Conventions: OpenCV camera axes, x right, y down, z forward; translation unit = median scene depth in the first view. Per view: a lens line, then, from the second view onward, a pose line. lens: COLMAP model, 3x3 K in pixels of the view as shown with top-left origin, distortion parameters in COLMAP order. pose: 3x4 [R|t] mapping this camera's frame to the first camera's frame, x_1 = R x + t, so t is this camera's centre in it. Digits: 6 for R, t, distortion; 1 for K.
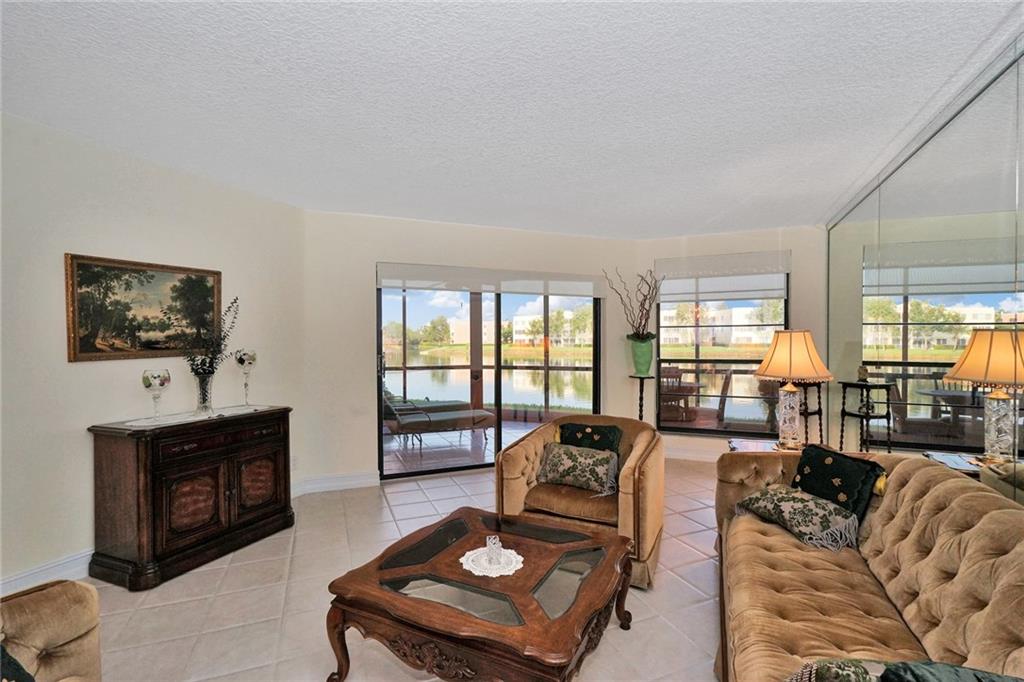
lens RADIAL K [[467.9, 0, 512.8], [0, 467.9, 342.5], [0, 0, 1]] dist [-0.001010, -0.000336]
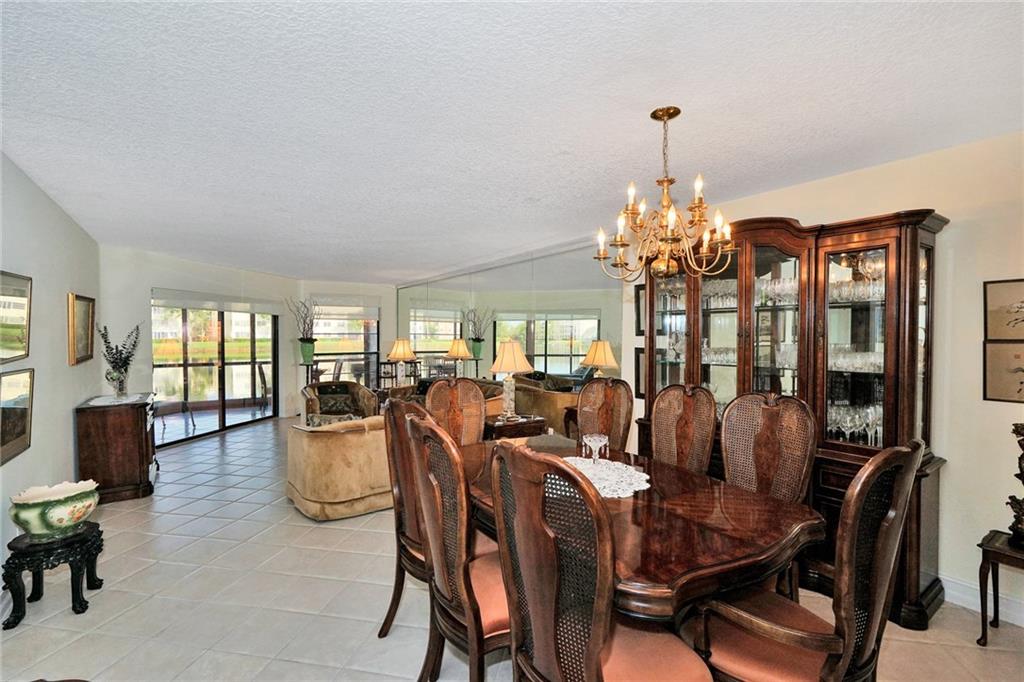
lens RADIAL K [[467.9, 0, 515.3], [0, 467.9, 340.2], [0, 0, 1]] dist [-0.001010, -0.000336]
pose [[0.533223, -0.007151, 0.845944, -0.651215], [0.001238, 0.999970, 0.007673, -0.021187], [-0.845974, -0.003044, 0.533216, -0.446100]]
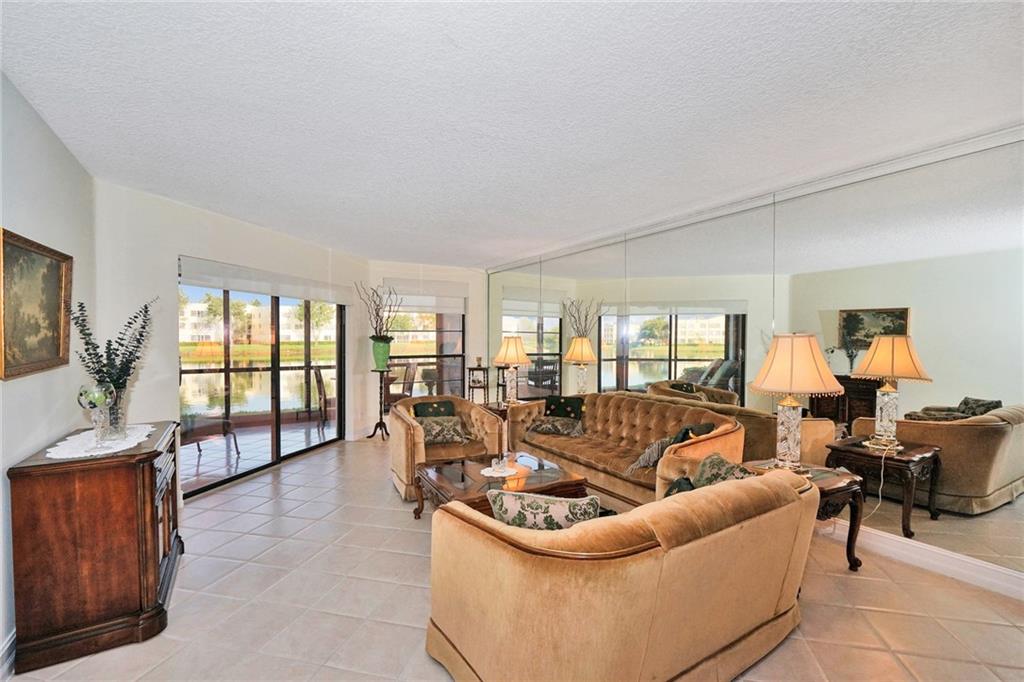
lens RADIAL K [[467.9, 0, 514.8], [0, 467.9, 339.6], [0, 0, 1]] dist [-0.001010, -0.000336]
pose [[0.585358, -0.000330, 0.810775, -0.474642], [0.001496, 0.999999, -0.000673, -0.007246], [-0.810773, 0.001607, 0.585358, -0.020521]]
